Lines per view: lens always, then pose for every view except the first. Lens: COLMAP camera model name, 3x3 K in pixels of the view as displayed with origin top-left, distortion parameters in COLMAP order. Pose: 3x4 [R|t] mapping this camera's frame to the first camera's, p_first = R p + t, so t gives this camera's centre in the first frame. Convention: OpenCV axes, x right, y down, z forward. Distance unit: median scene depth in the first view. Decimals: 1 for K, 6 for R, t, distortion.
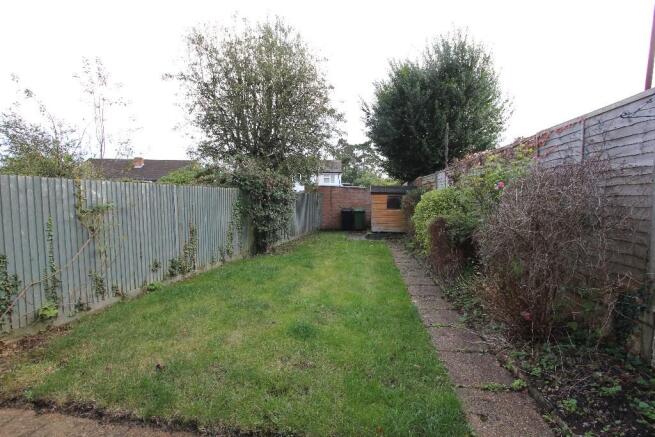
lens RADIAL K [[303.4, 0, 327.6], [0, 303.4, 220.1], [0, 0, 1]] dist [-0.000280, -0.000046]
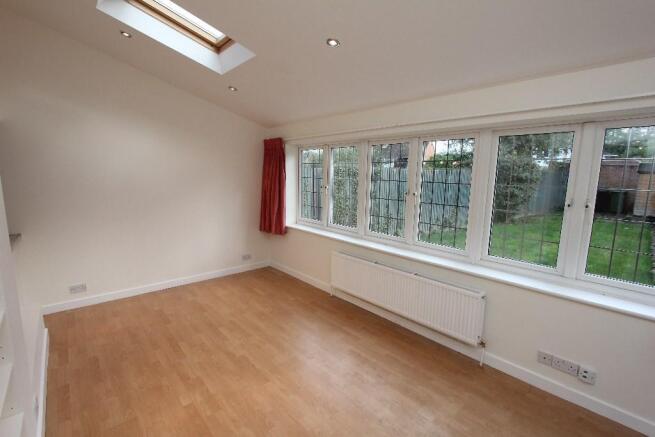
lens RADIAL K [[303.4, 0, 328.2], [0, 303.4, 214.7], [0, 0, 1]] dist [-0.000280, -0.000046]
pose [[0.774730, 0.096901, -0.624823, 0.002954], [-0.050213, 0.994495, 0.091972, -0.000748], [0.630296, -0.039879, 0.775330, -0.389002]]
